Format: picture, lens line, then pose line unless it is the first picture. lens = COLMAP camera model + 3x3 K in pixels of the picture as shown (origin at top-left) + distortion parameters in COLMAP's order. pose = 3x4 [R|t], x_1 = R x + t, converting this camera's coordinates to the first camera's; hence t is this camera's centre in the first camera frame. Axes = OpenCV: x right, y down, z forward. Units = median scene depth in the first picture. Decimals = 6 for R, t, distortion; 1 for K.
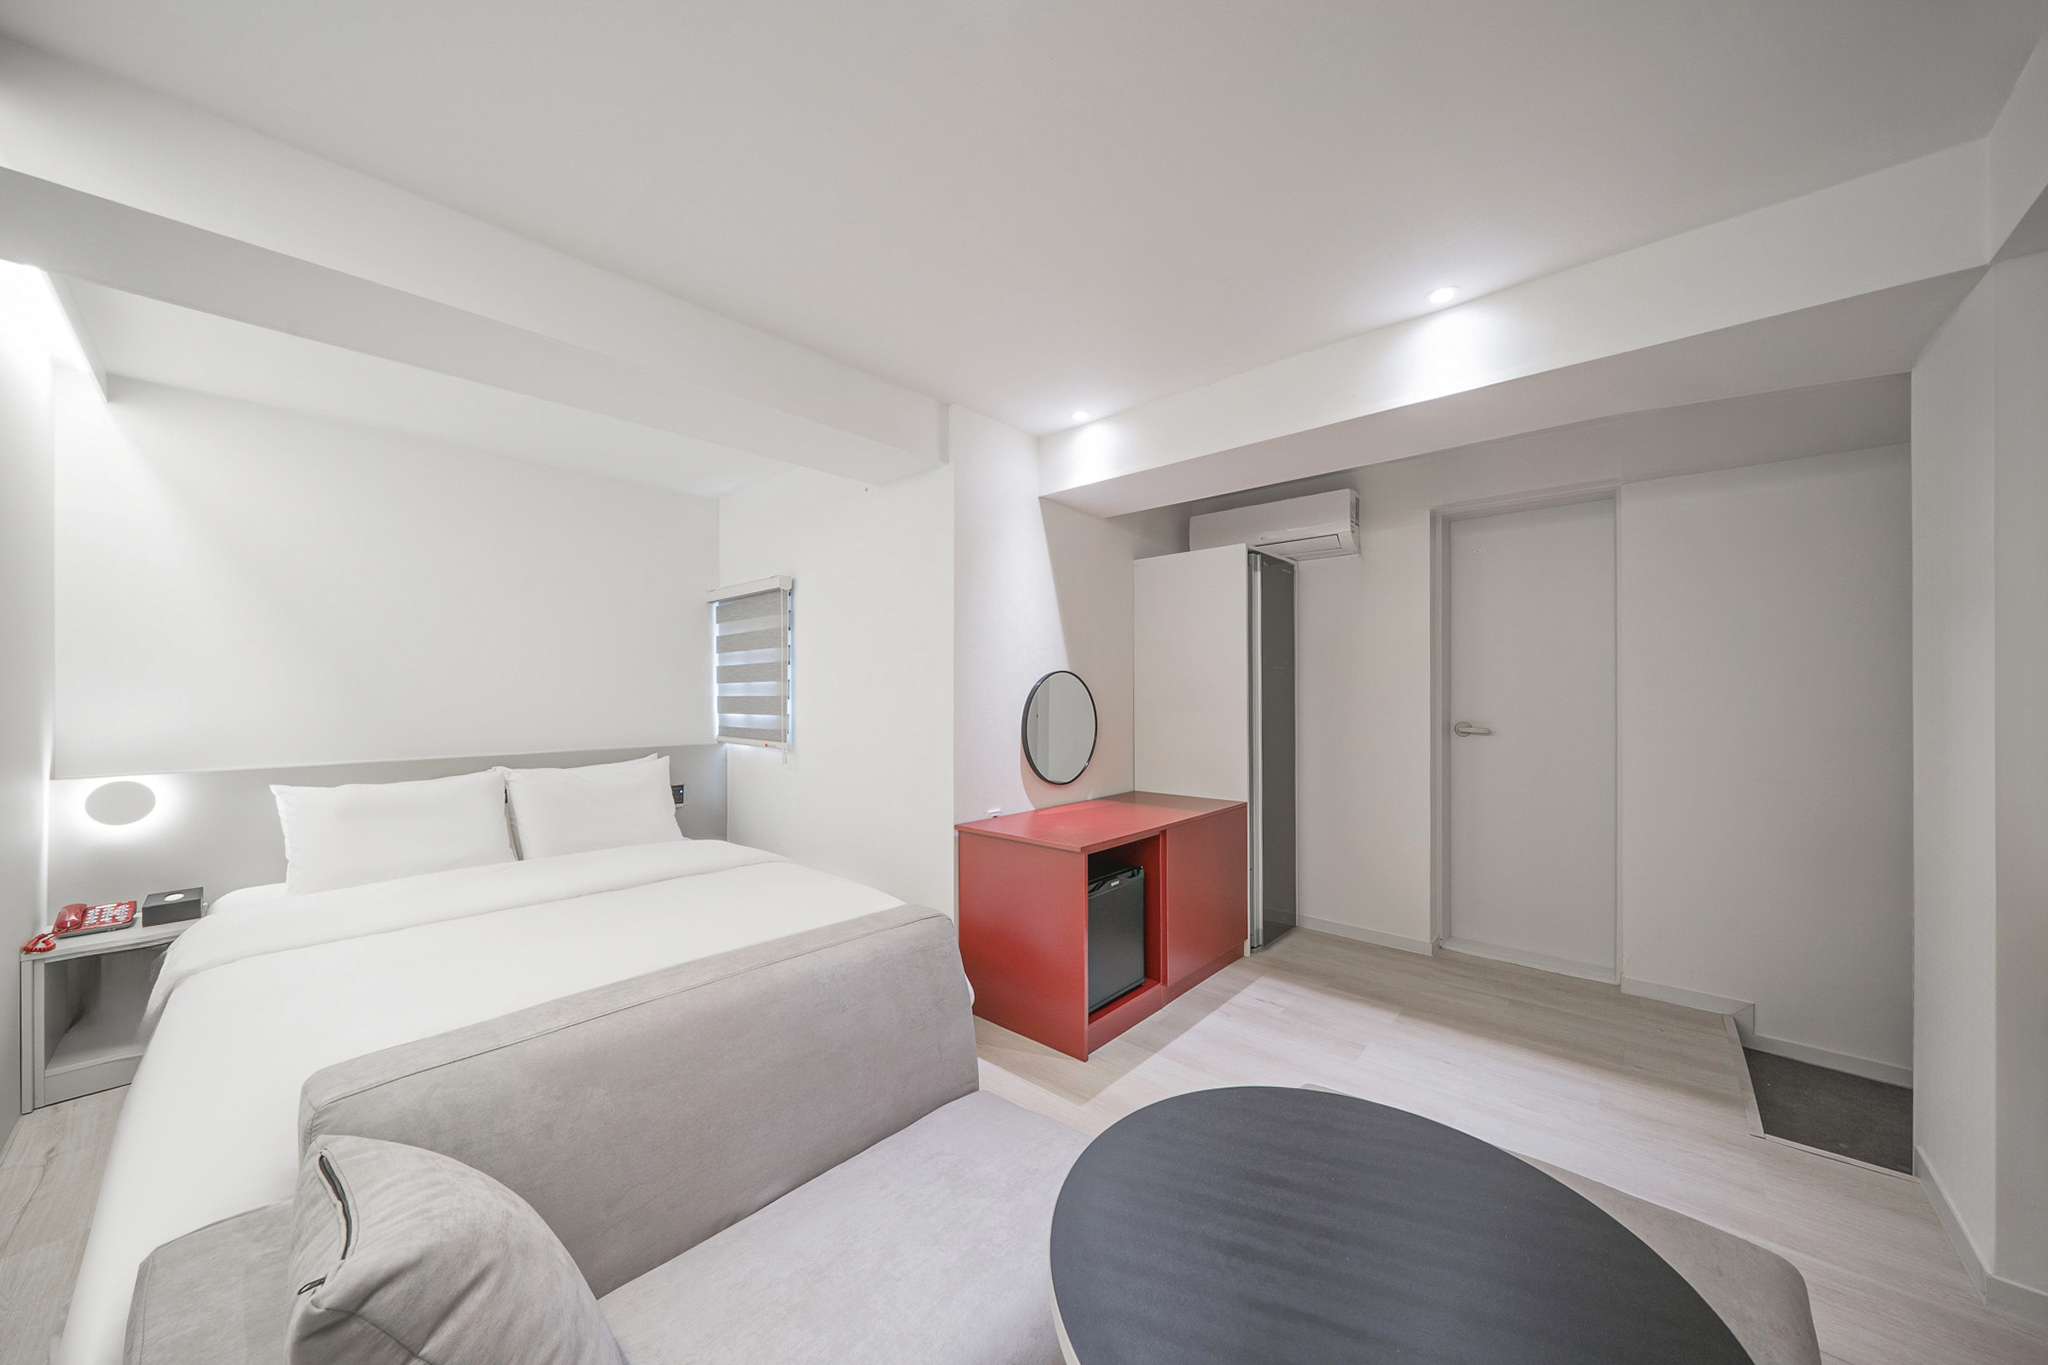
lens RADIAL K [[697.8, 0, 1014.4], [0, 697.8, 694.3], [0, 0, 1]] dist [0.000084, 0.000019]
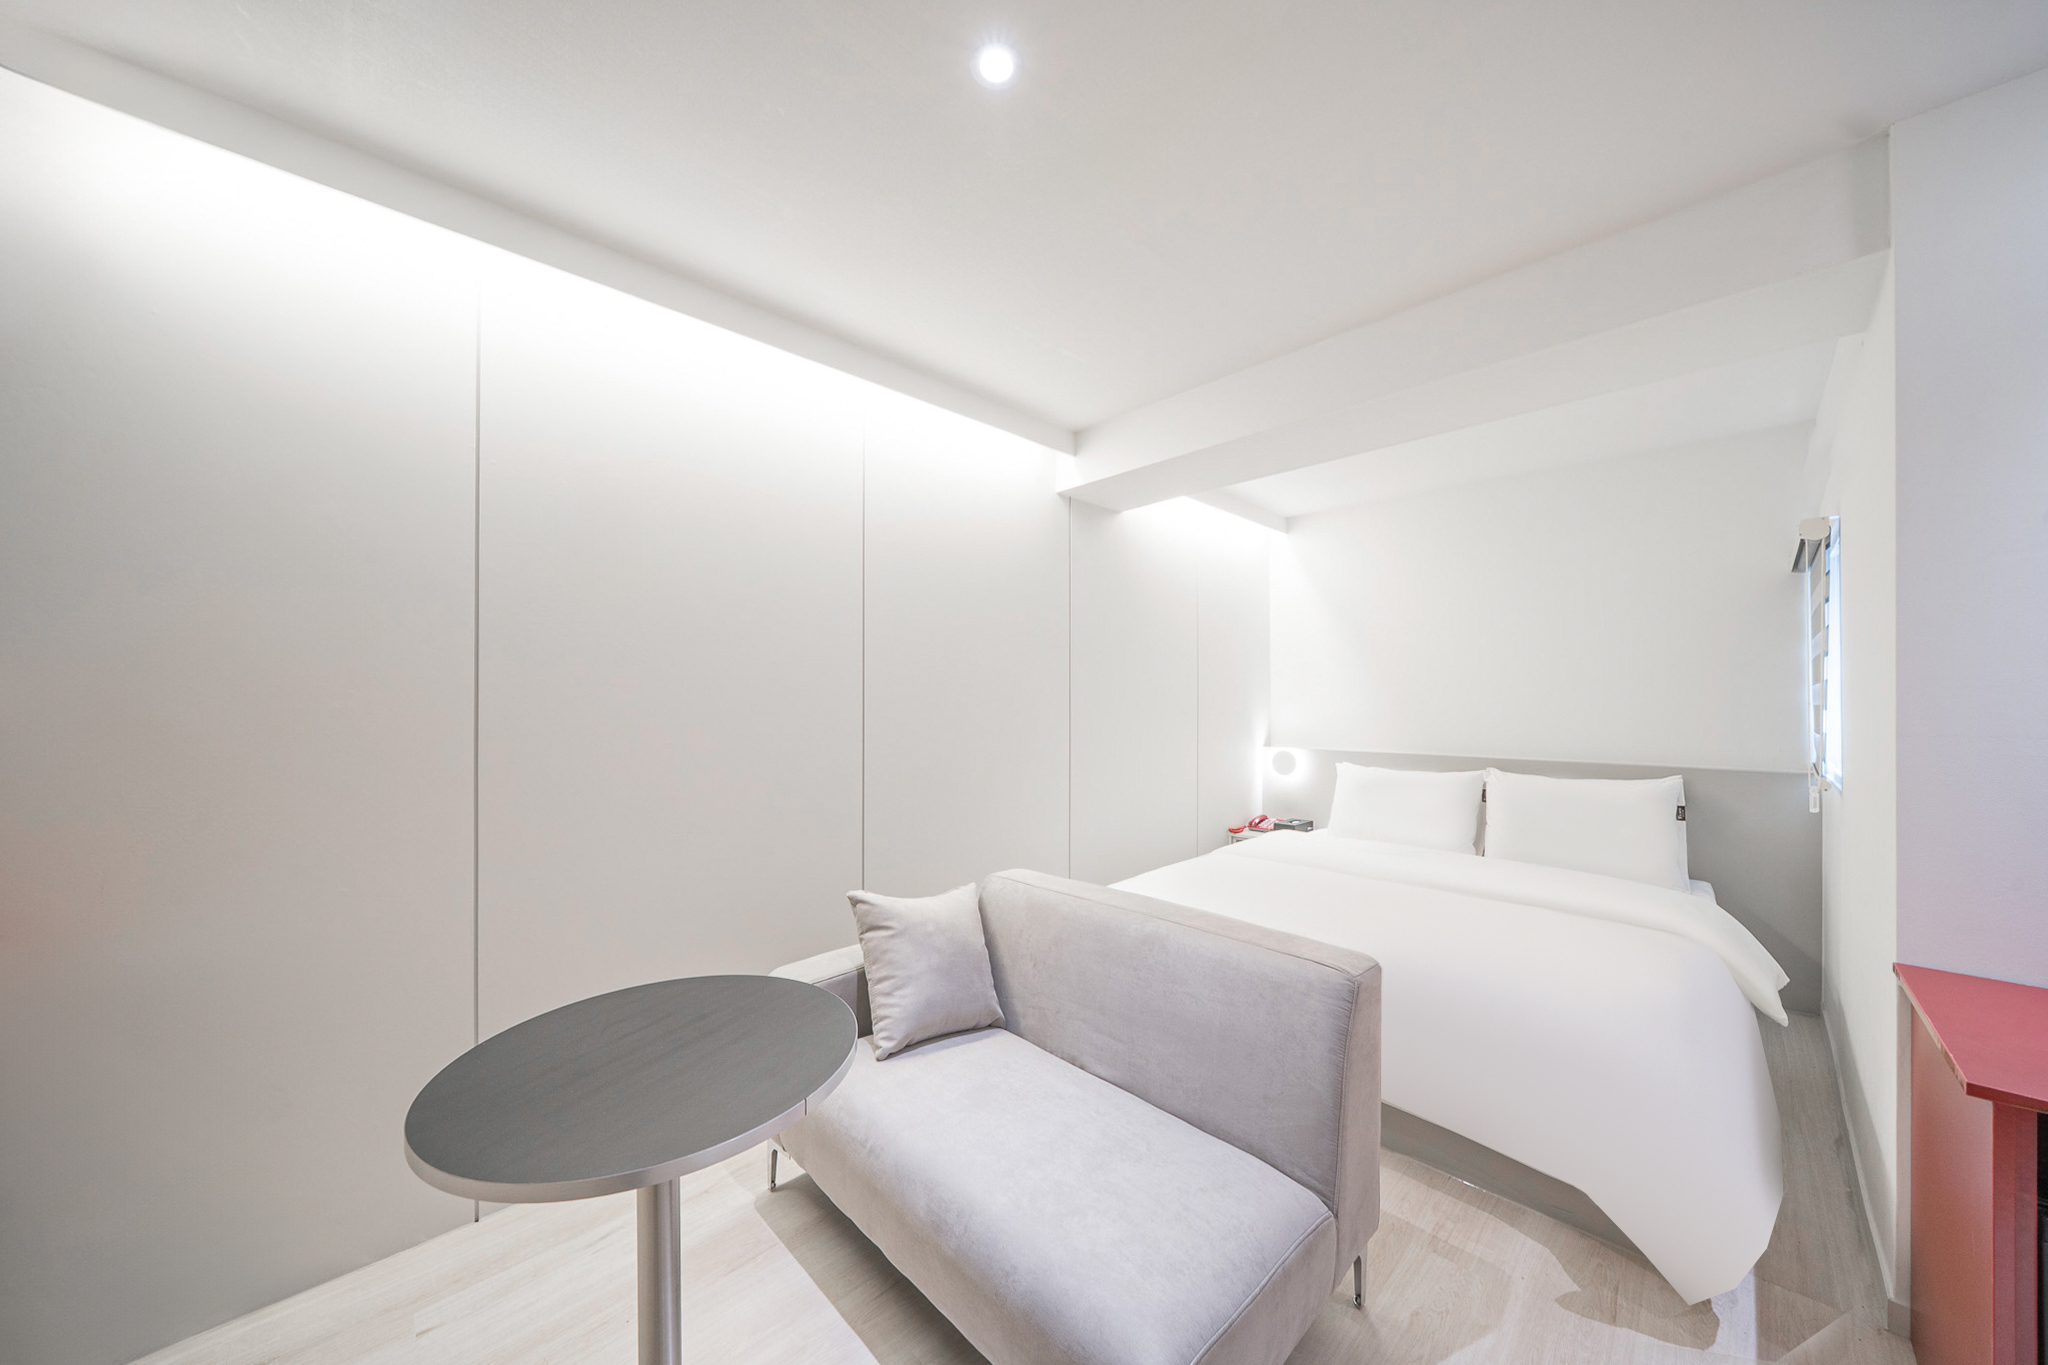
lens RADIAL K [[697.8, 0, 1014.4], [0, 697.8, 694.3], [0, 0, 1]] dist [0.000084, 0.000019]
pose [[-0.049590, -0.004955, -0.998757, 0.435735], [-0.000859, 0.999988, -0.004918, -0.002245], [0.998769, 0.000614, -0.049594, 0.389658]]
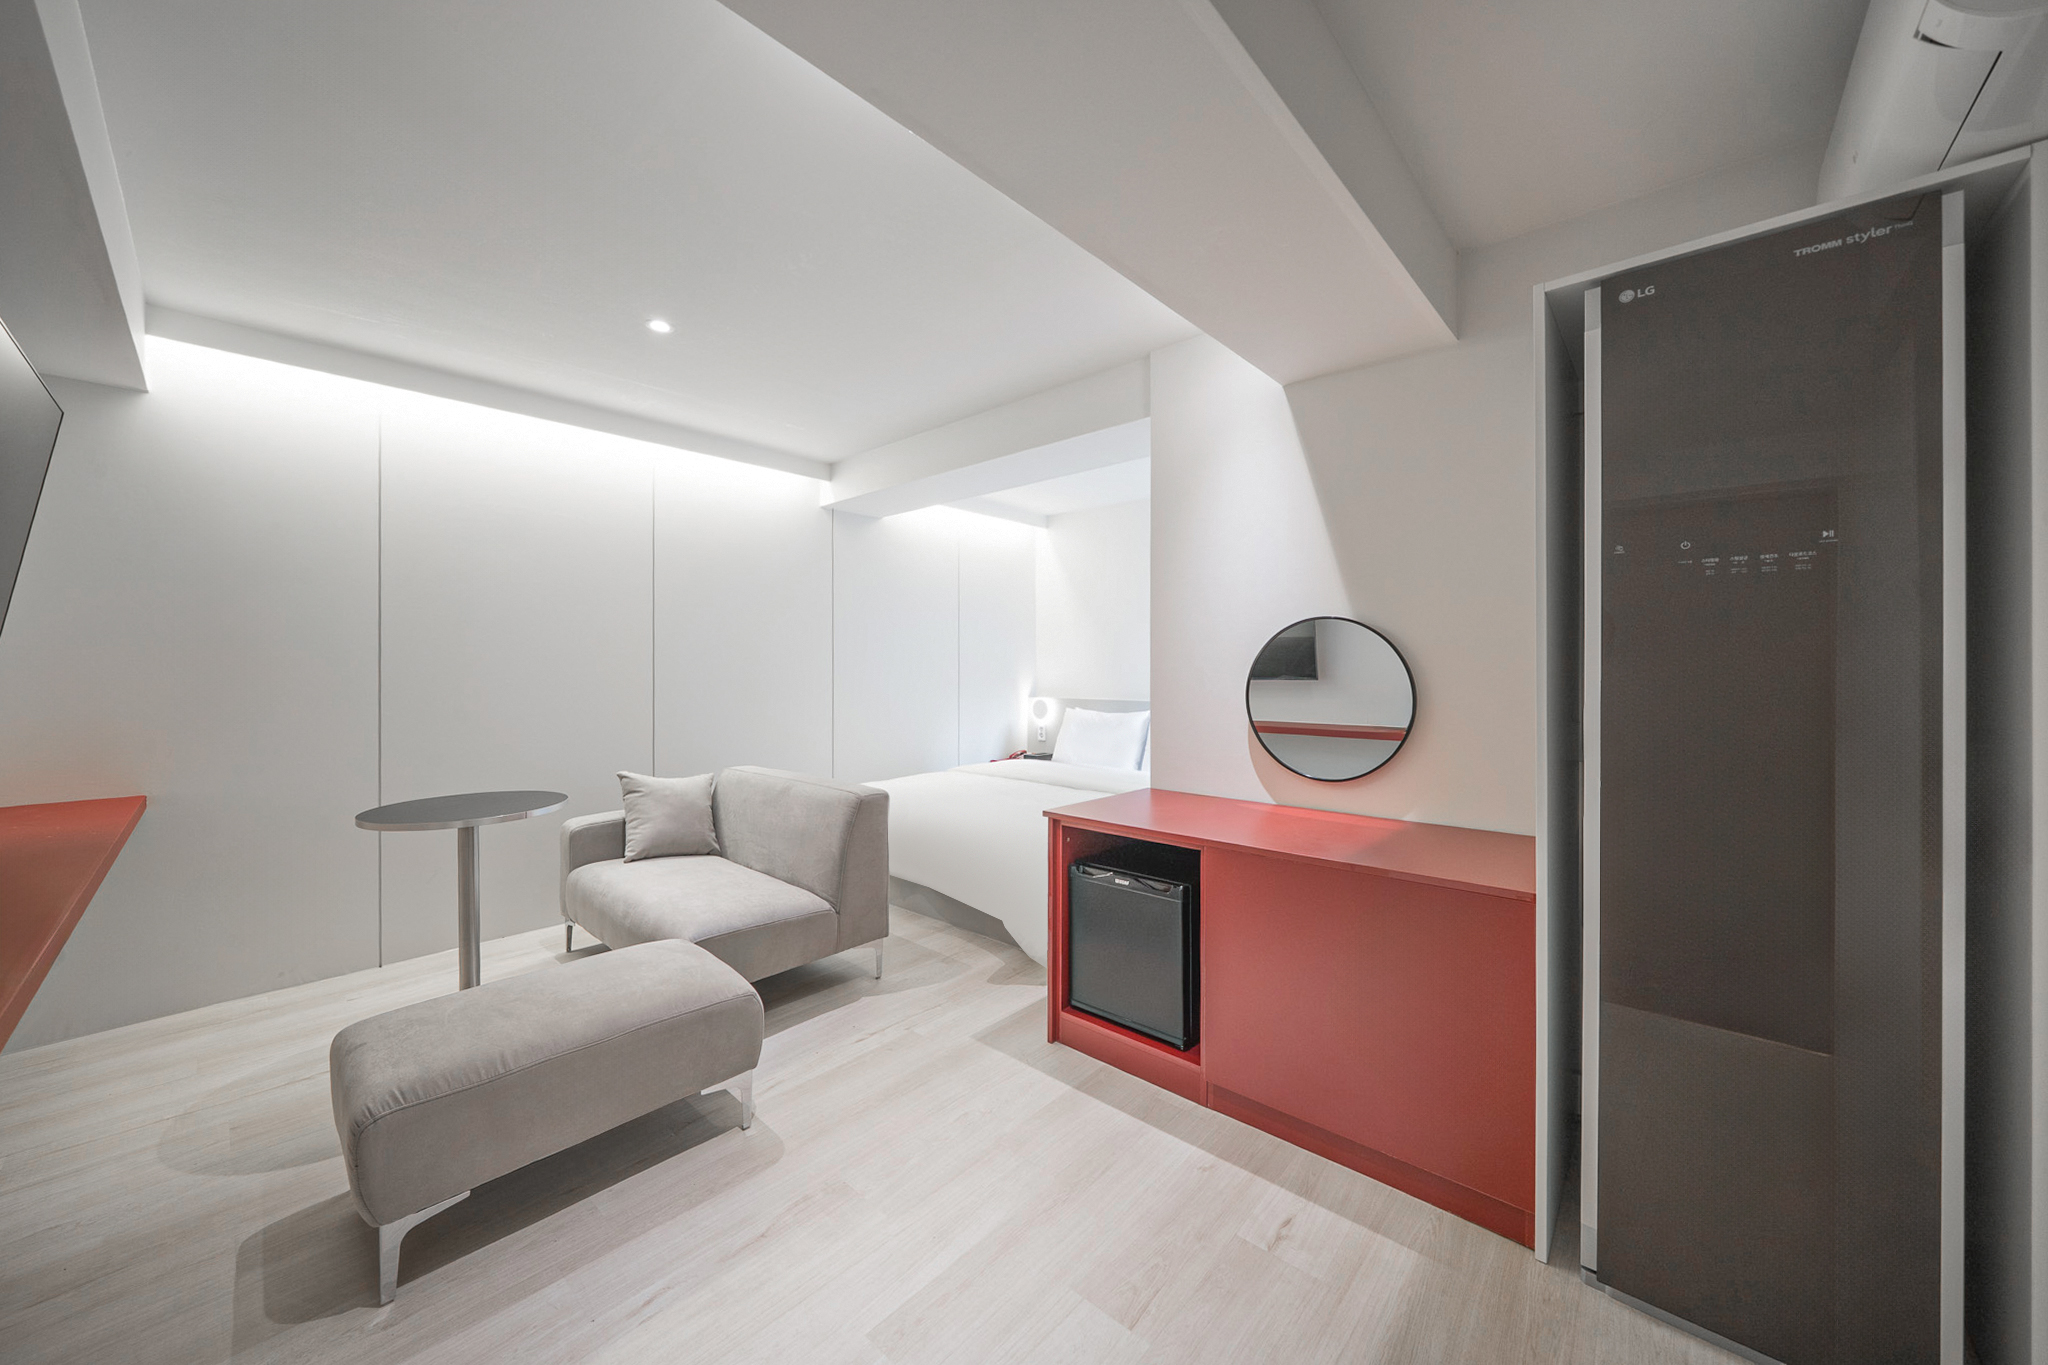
lens RADIAL K [[736.1, 0, 1016.6], [0, 736.1, 668.3], [0, 0, 1]] dist [-0.001033, -0.000057]
pose [[0.003819, 0.000682, -0.999992, 0.962301], [0.000838, 0.999999, 0.000685, 0.025022], [0.999992, -0.000840, 0.003818, 0.848474]]
